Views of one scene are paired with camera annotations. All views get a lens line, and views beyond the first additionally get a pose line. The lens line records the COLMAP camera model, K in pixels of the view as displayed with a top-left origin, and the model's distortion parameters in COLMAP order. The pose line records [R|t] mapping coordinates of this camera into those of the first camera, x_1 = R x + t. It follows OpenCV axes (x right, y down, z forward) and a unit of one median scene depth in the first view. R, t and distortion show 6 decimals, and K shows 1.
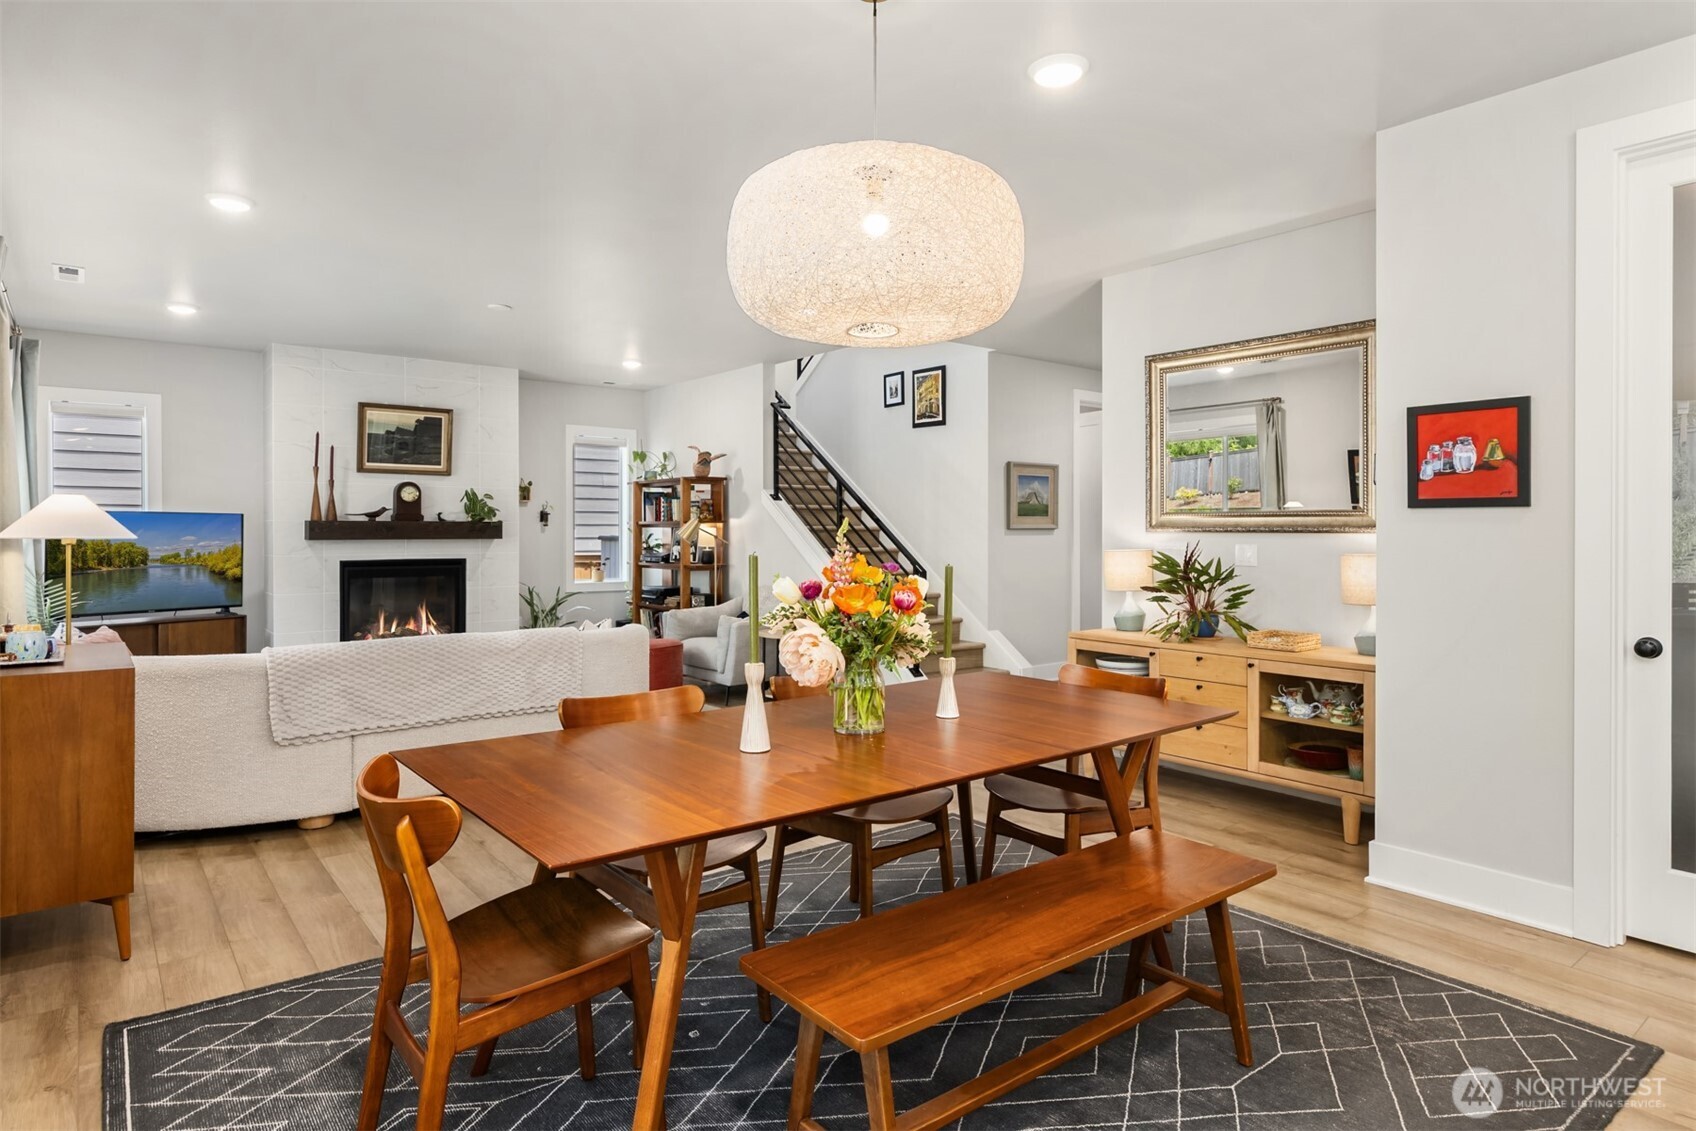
lens RADIAL K [[985.4, 0, 853.0], [0, 985.4, 533.0], [0, 0, 1]] dist [0.004346, 0.000981]
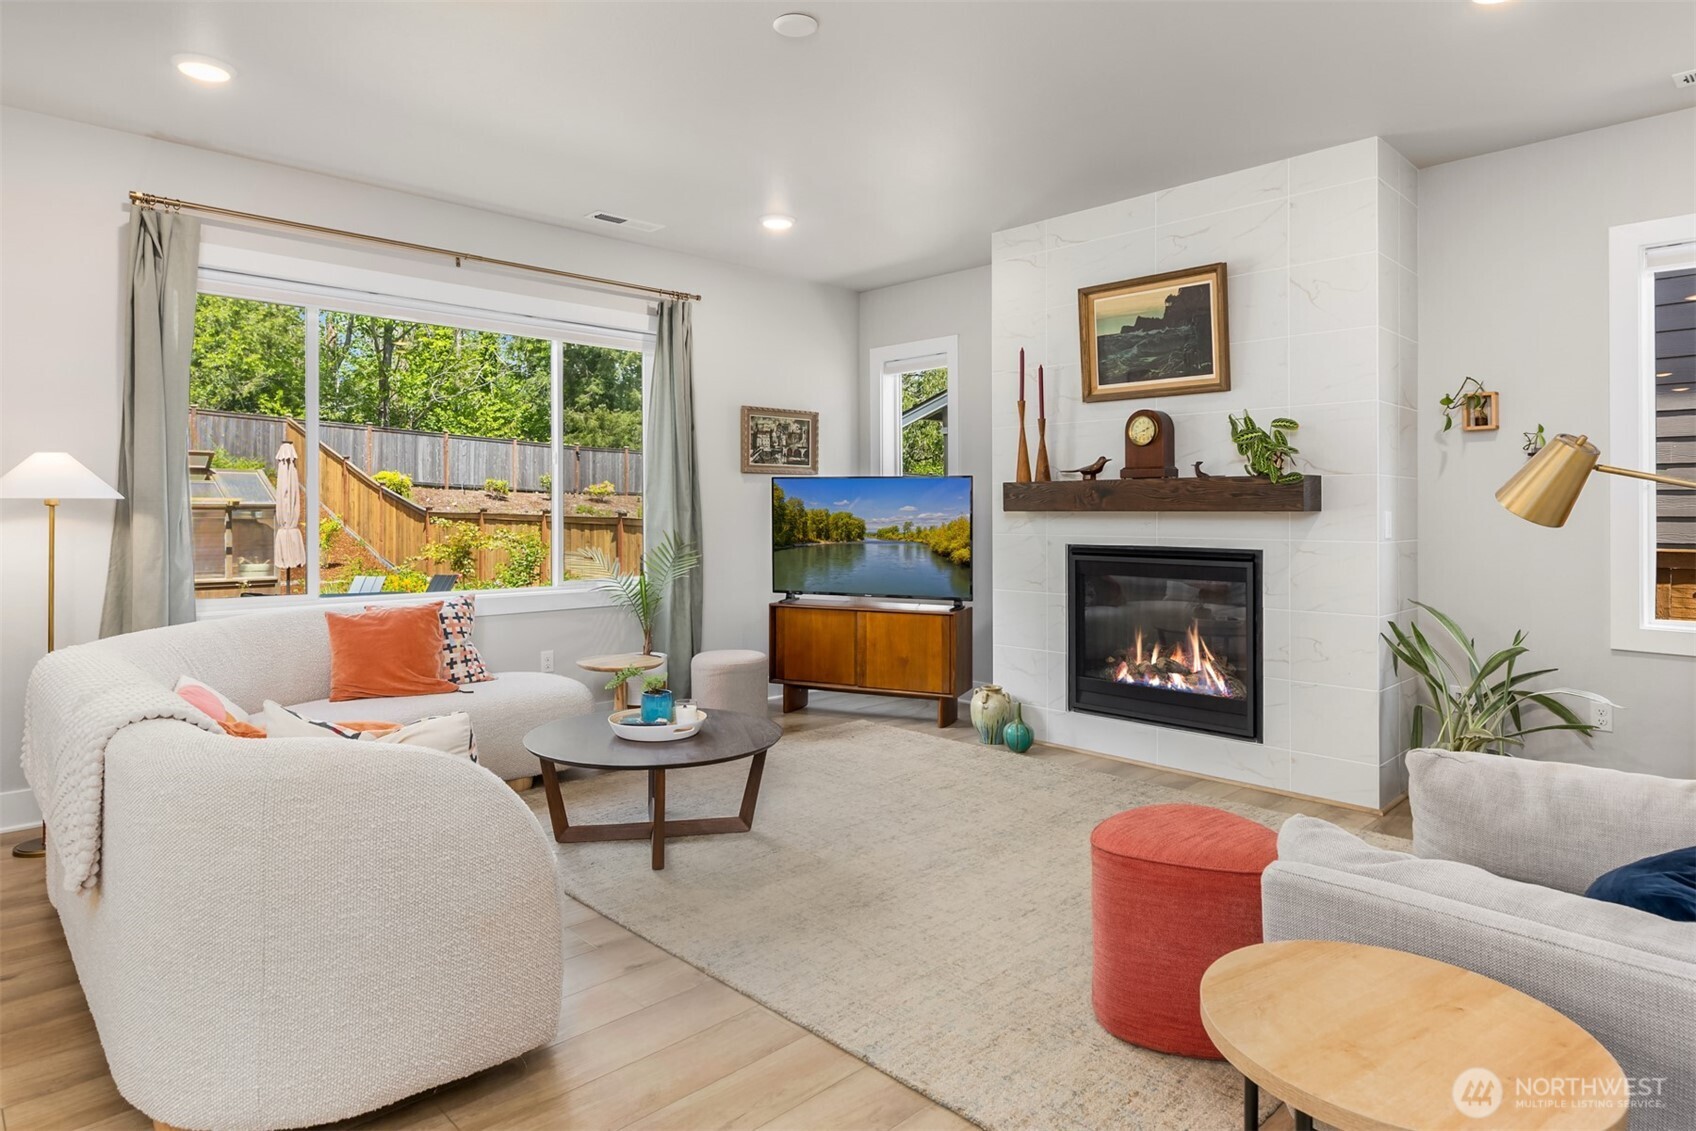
lens RADIAL K [[985.4, 0, 853.0], [0, 985.4, 533.0], [0, 0, 1]] dist [0.004346, 0.000981]
pose [[0.083860, 0.018417, -0.996307, 0.104802], [-0.007503, 0.999813, 0.017850, 0.010285], [0.996449, 0.005979, 0.083982, 0.807396]]
